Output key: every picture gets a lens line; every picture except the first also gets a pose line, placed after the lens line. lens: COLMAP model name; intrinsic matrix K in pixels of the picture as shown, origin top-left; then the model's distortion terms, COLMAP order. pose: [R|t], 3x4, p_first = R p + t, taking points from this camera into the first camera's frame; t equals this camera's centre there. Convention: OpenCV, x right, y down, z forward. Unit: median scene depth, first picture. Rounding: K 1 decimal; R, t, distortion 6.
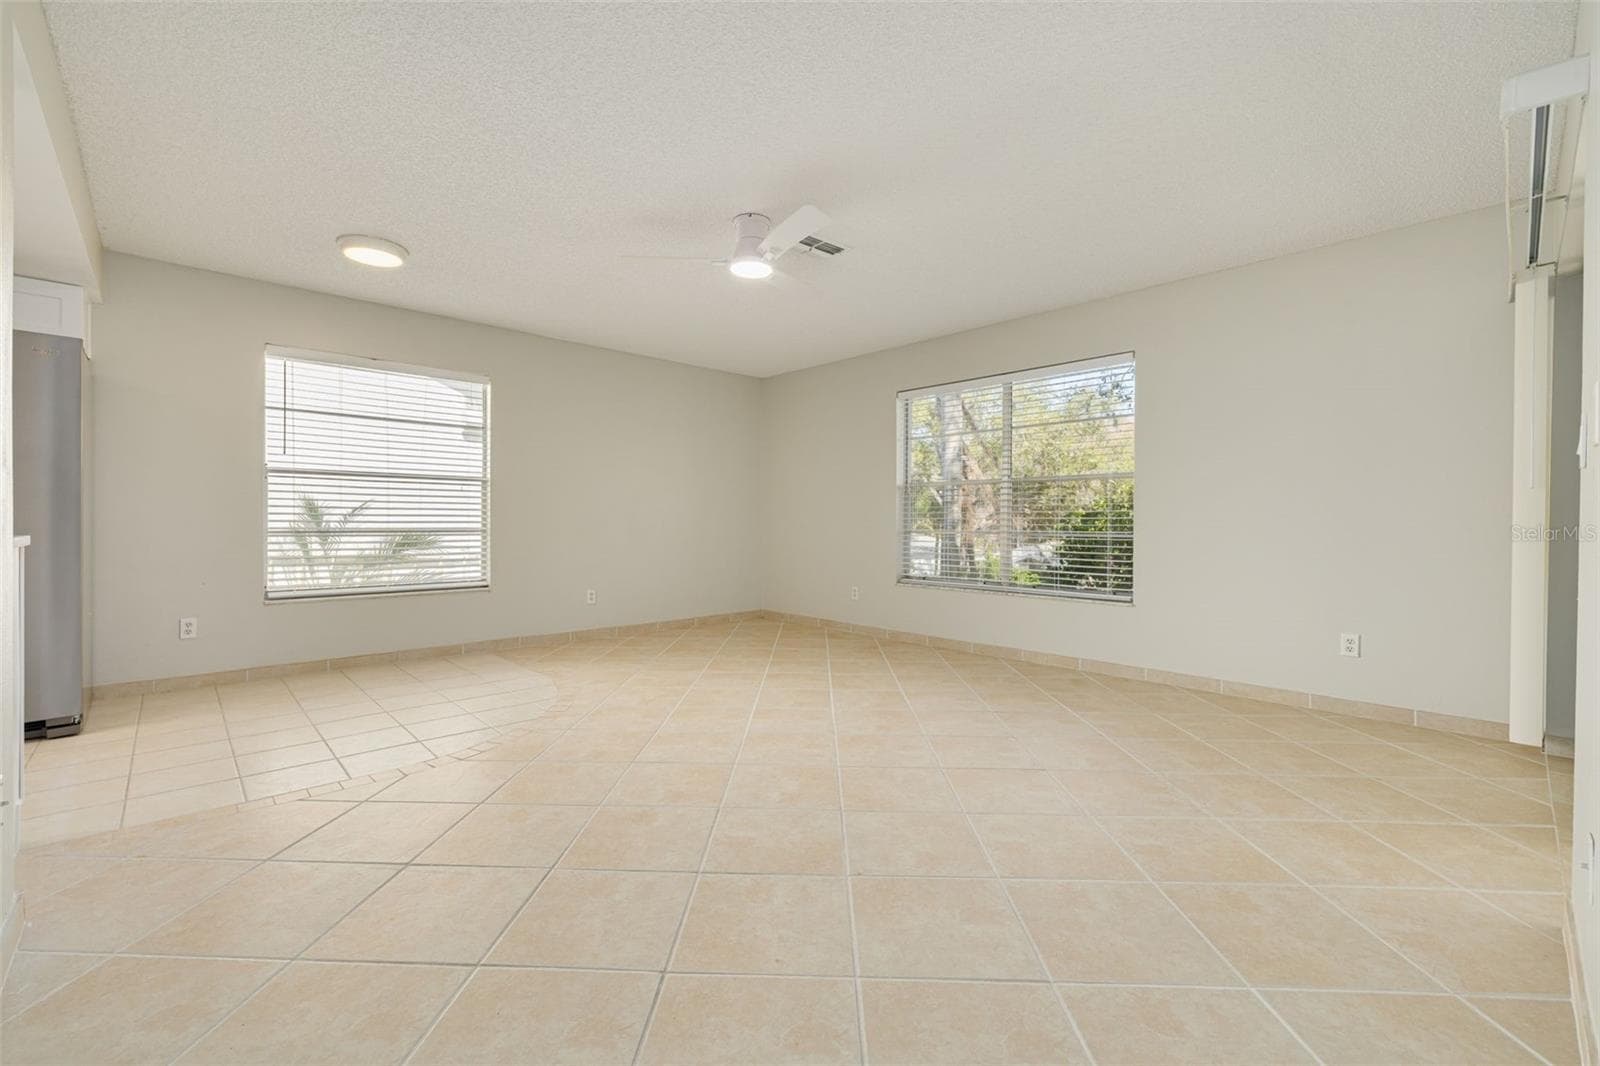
lens RADIAL K [[668.9, 0, 794.1], [0, 668.9, 525.7], [0, 0, 1]] dist [0.000560, -0.000110]
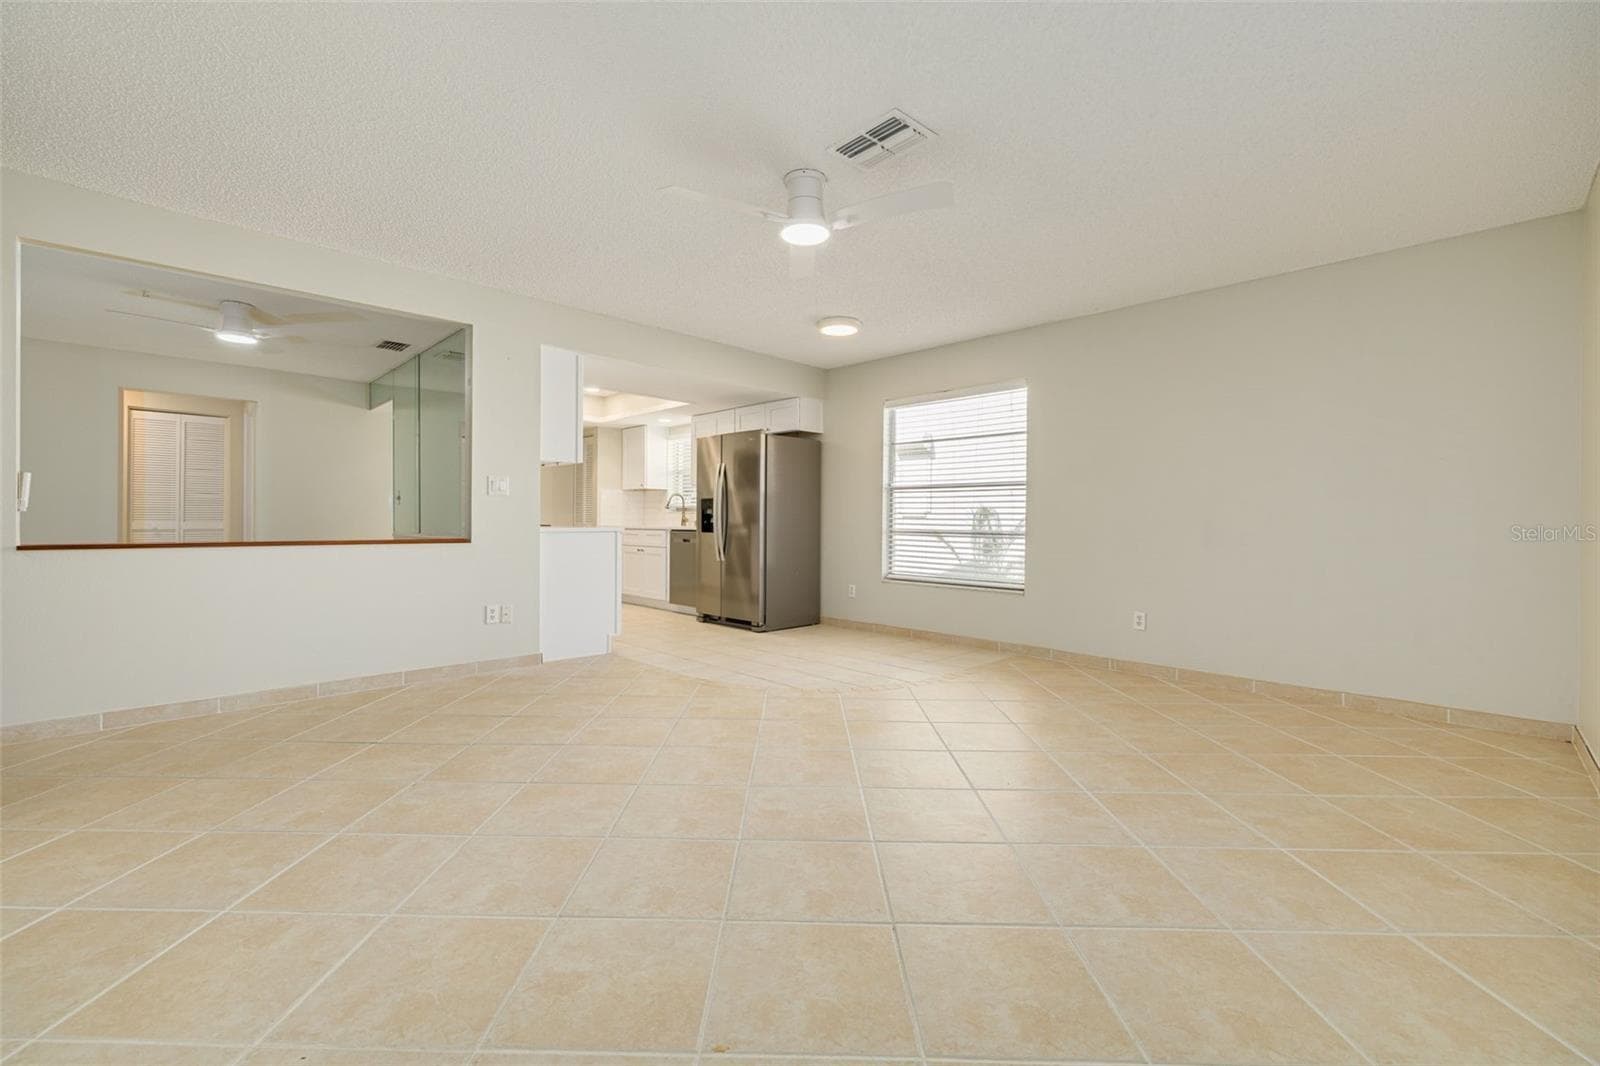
lens RADIAL K [[668.9, 0, 791.8], [0, 668.9, 528.2], [0, 0, 1]] dist [0.000560, -0.000110]
pose [[0.024535, 0.007076, -0.999674, 0.587543], [-0.015756, 0.999853, 0.006690, -0.003330], [0.999575, 0.015587, 0.024643, 0.699829]]
